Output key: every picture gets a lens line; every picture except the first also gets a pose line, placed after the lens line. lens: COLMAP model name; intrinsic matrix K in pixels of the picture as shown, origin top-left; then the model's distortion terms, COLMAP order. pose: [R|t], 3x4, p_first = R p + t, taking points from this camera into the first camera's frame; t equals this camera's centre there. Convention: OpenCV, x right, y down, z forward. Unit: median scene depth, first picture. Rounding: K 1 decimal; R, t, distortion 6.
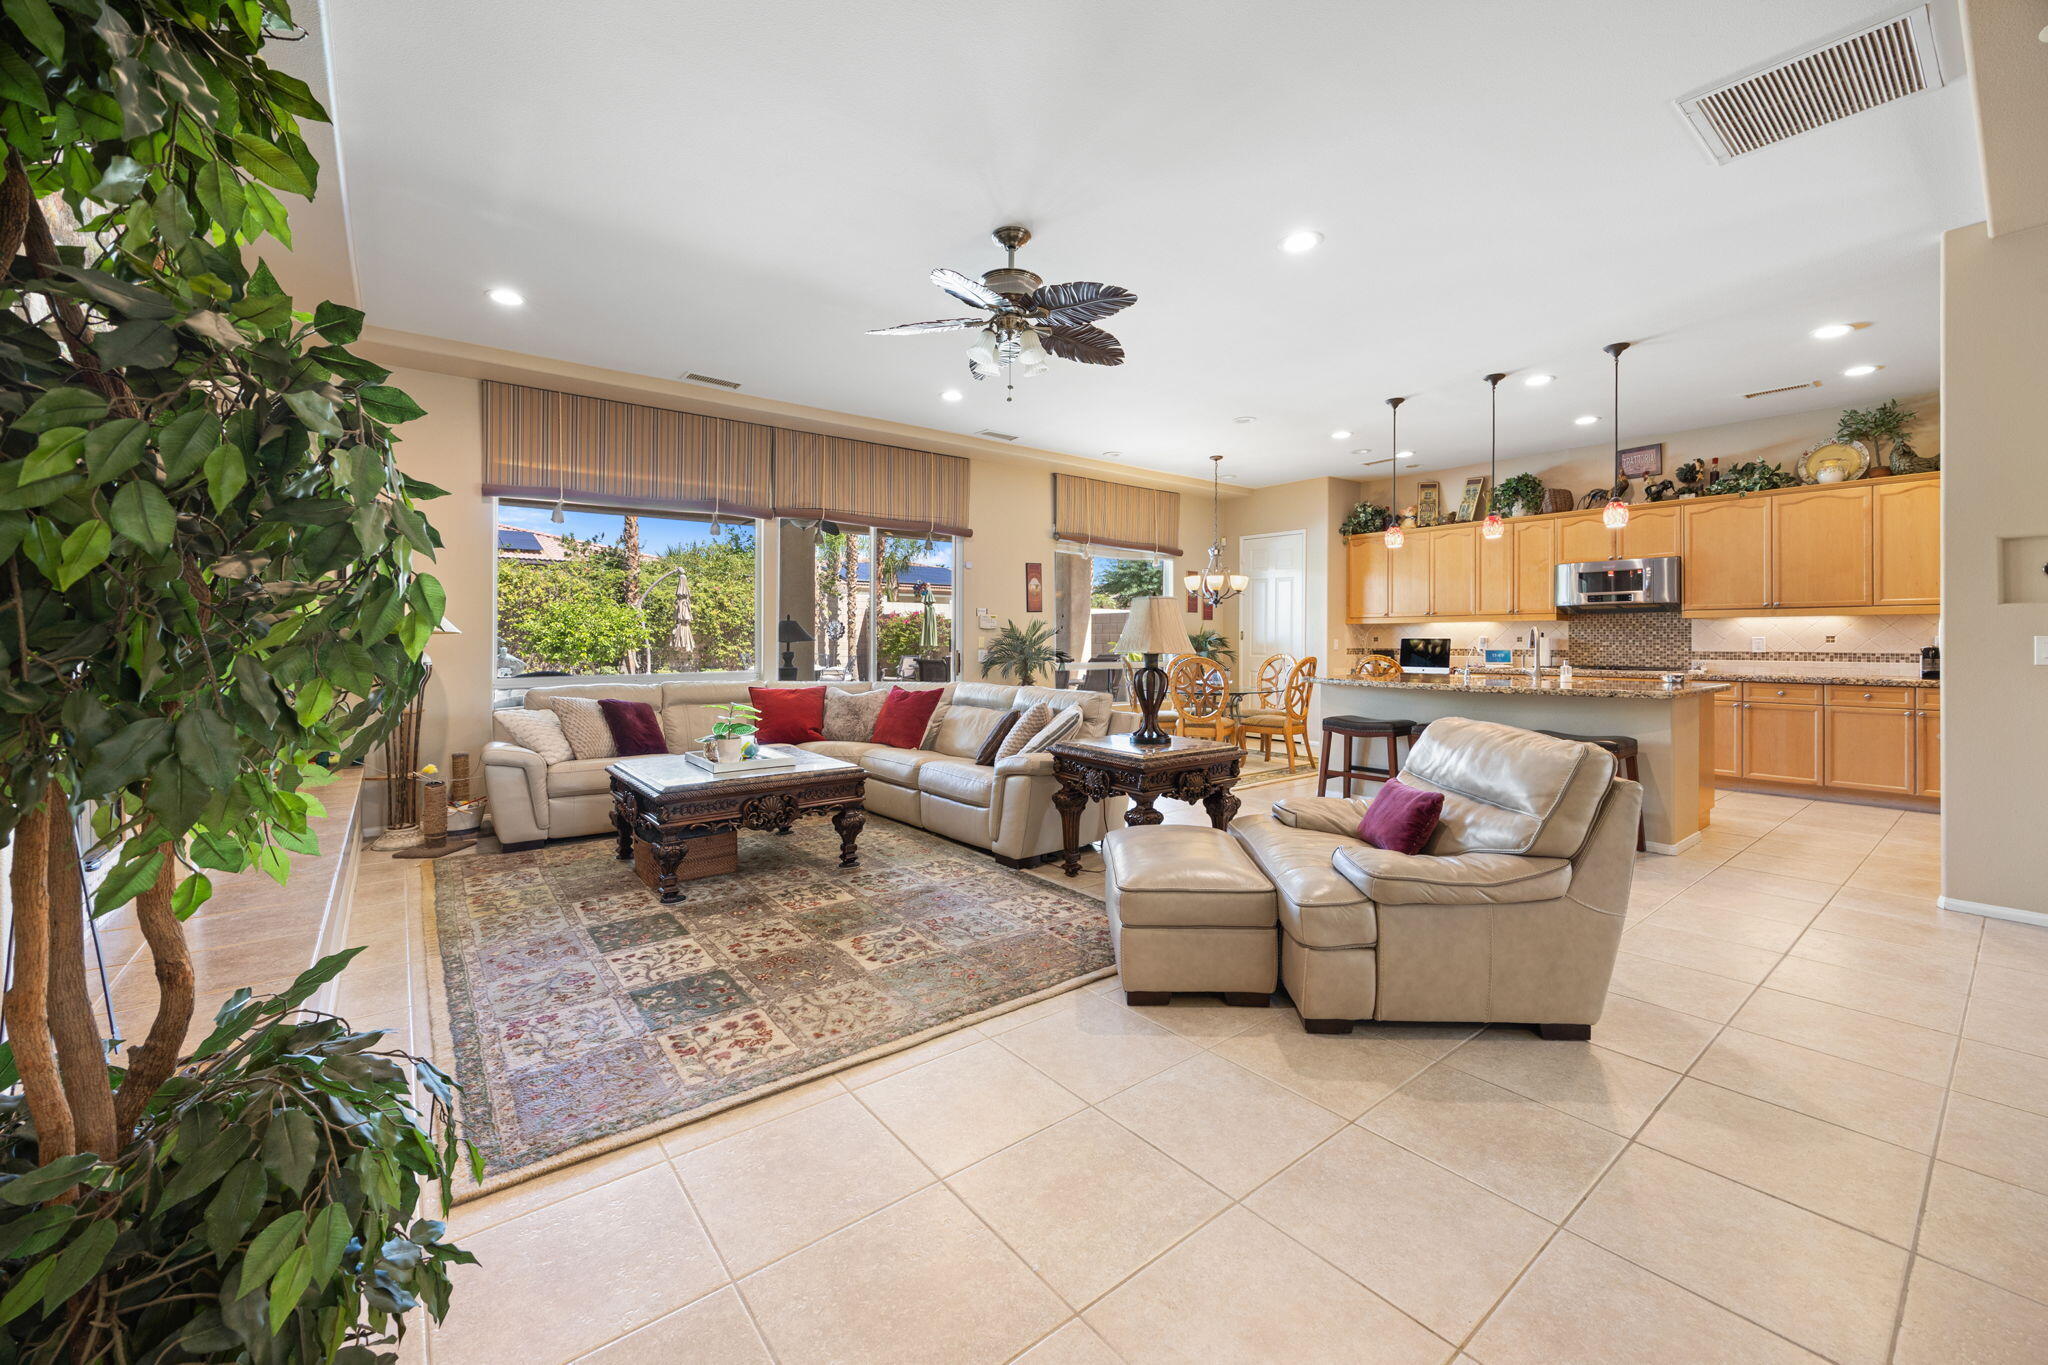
lens RADIAL K [[807.3, 0, 1021.1], [0, 807.3, 637.1], [0, 0, 1]] dist [-0.005705, 0.000240]
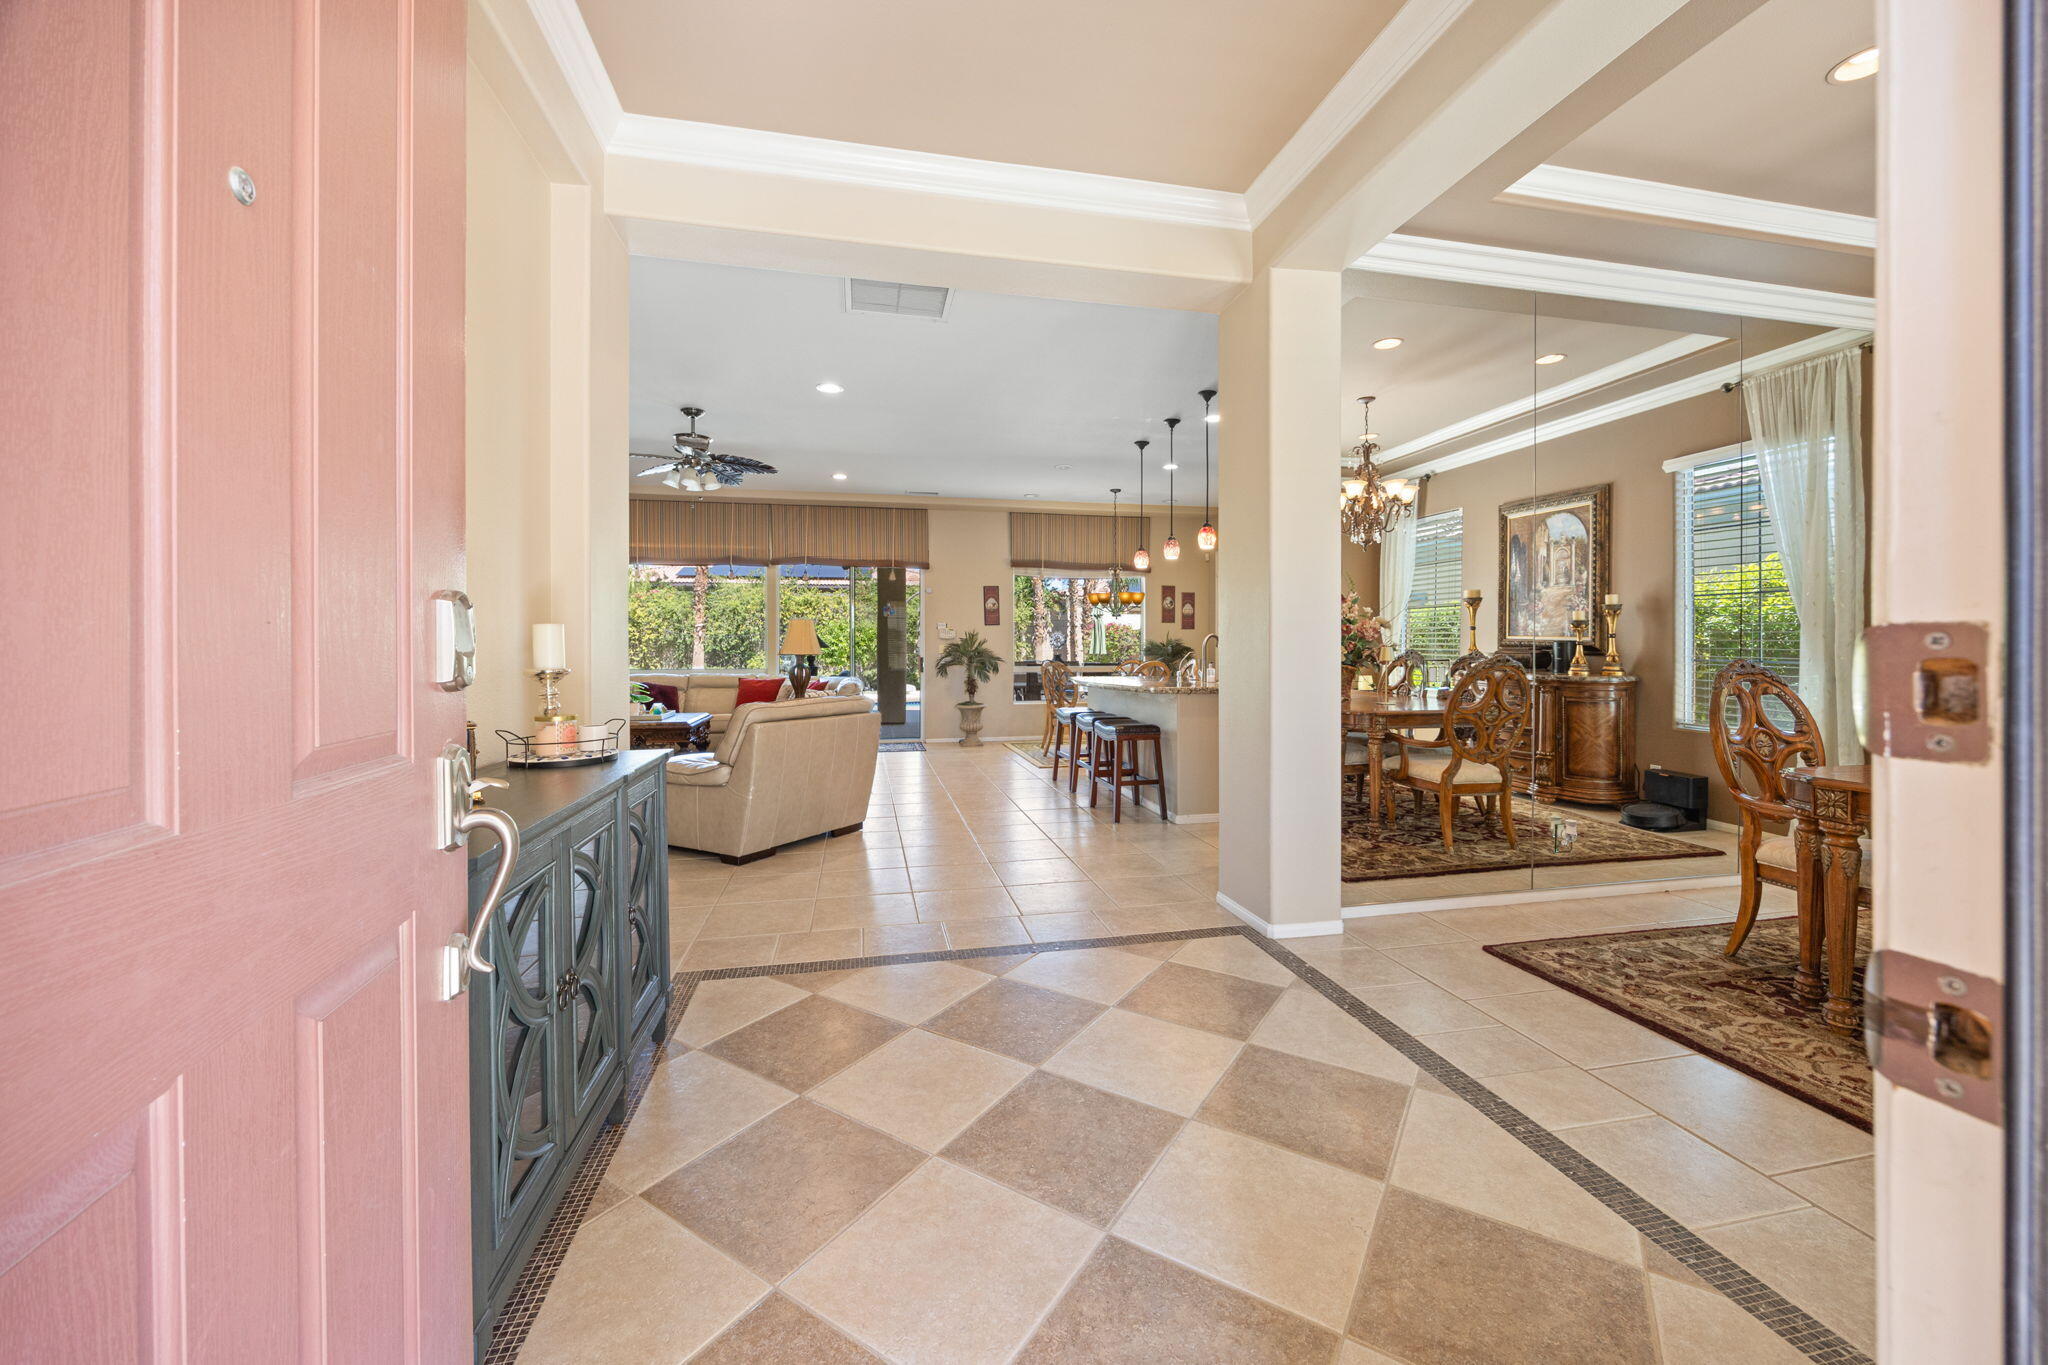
lens RADIAL K [[796.7, 0, 1025.9], [0, 796.7, 647.8], [0, 0, 1]] dist [-0.007734, 0.000175]
pose [[0.897555, 0.000054, -0.440902, 1.151827], [0.001839, 0.999991, 0.003866, 0.000655], [0.440898, -0.004281, 0.897547, -0.173629]]
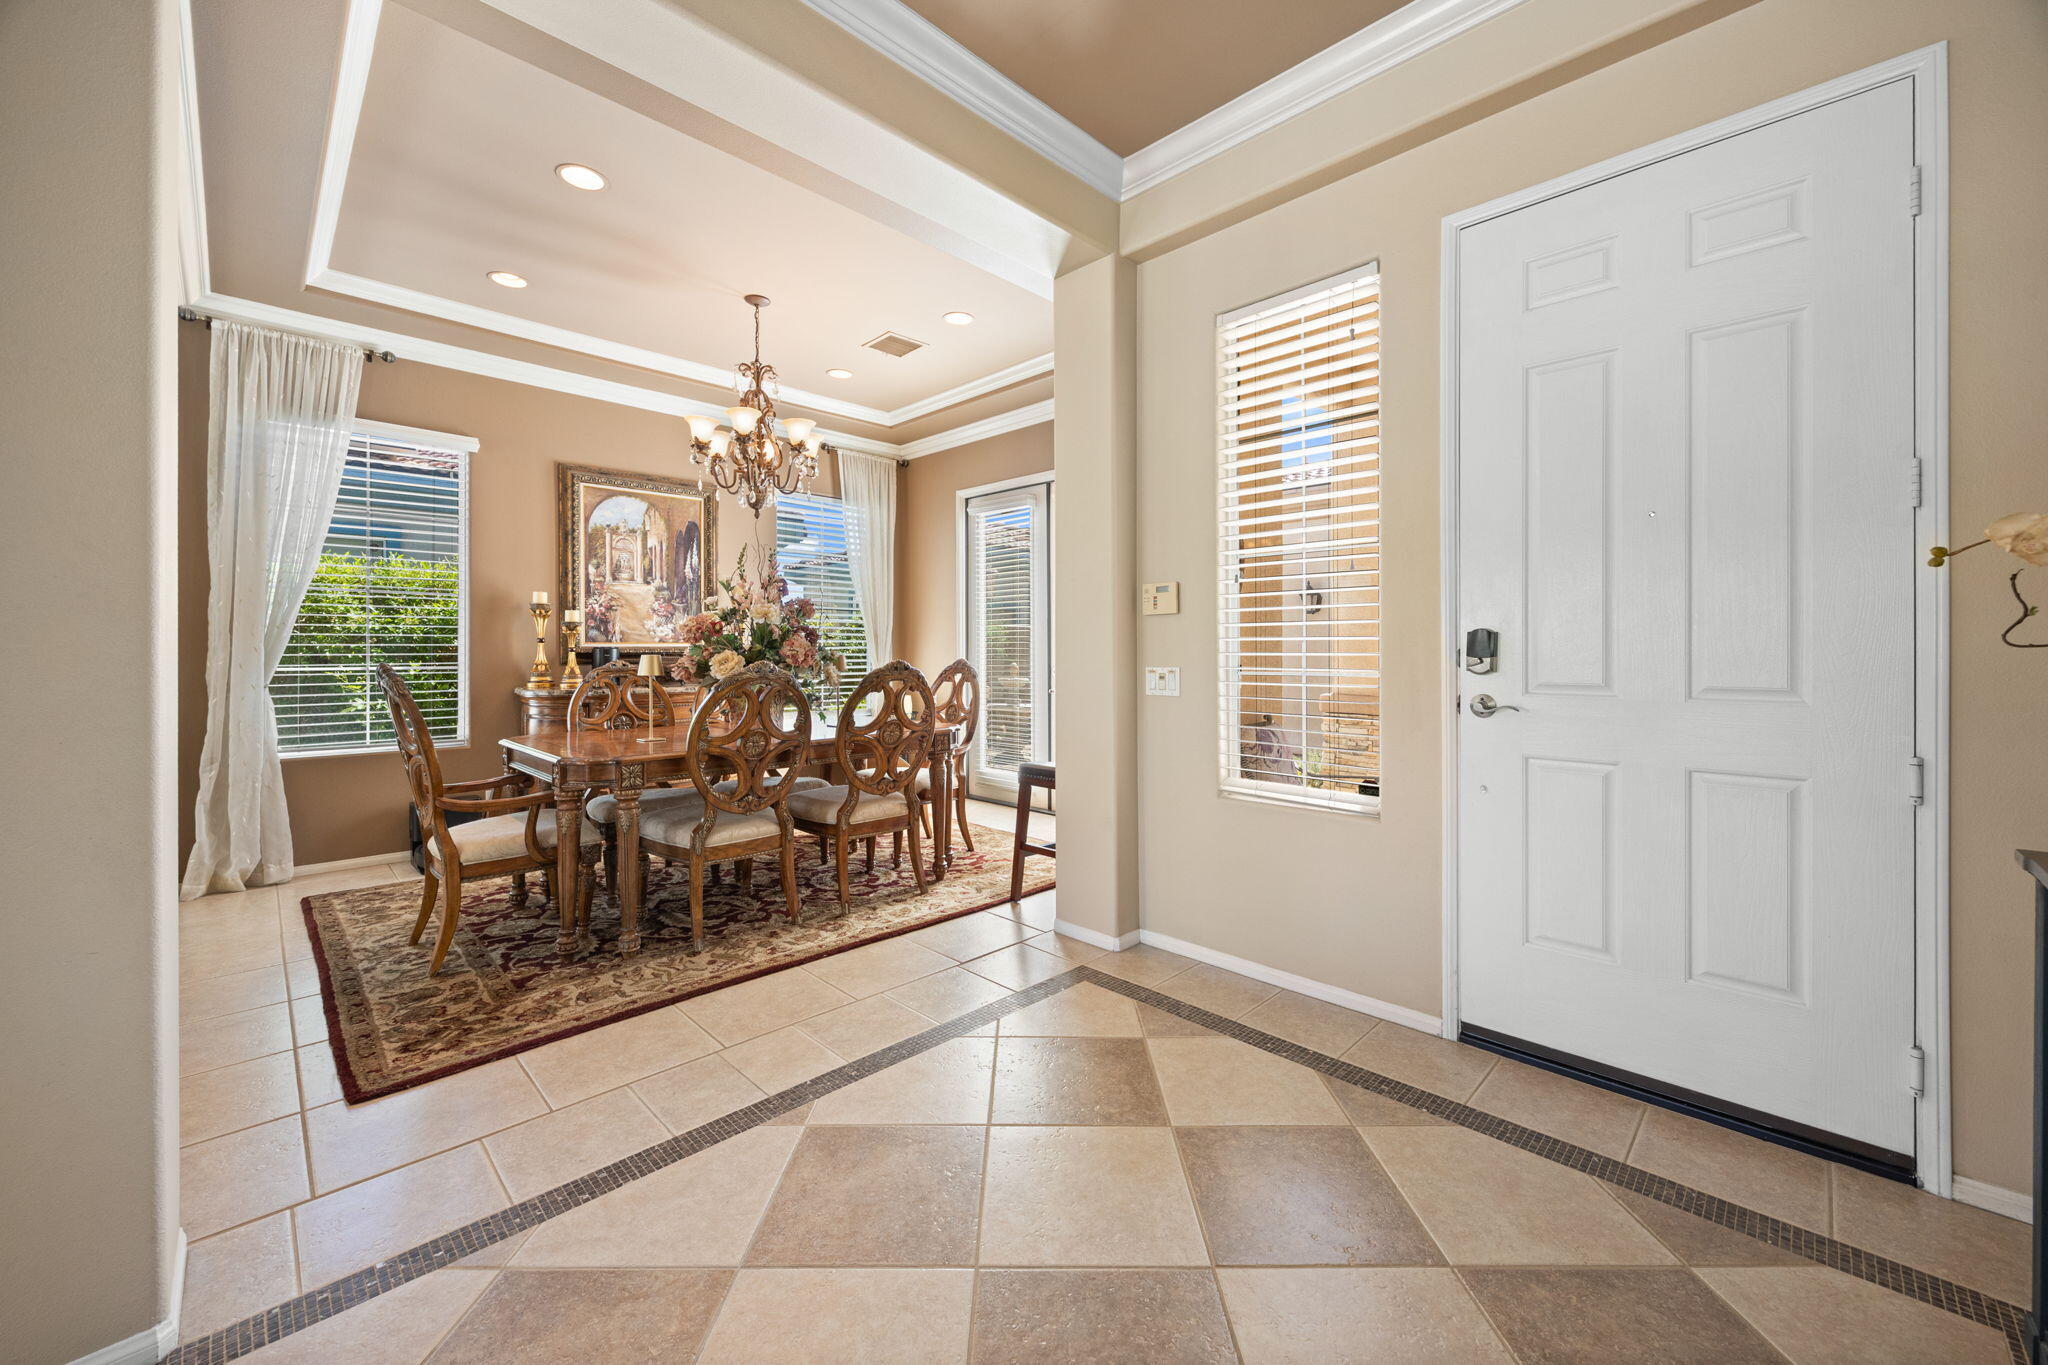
lens RADIAL K [[796.7, 0, 1025.9], [0, 796.7, 647.8], [0, 0, 1]] dist [-0.007734, 0.000175]
pose [[-0.113658, 0.000955, 0.993519, 0.677025], [0.000549, 0.999999, -0.000899, -0.000864], [-0.993520, 0.000443, -0.113659, 0.301190]]
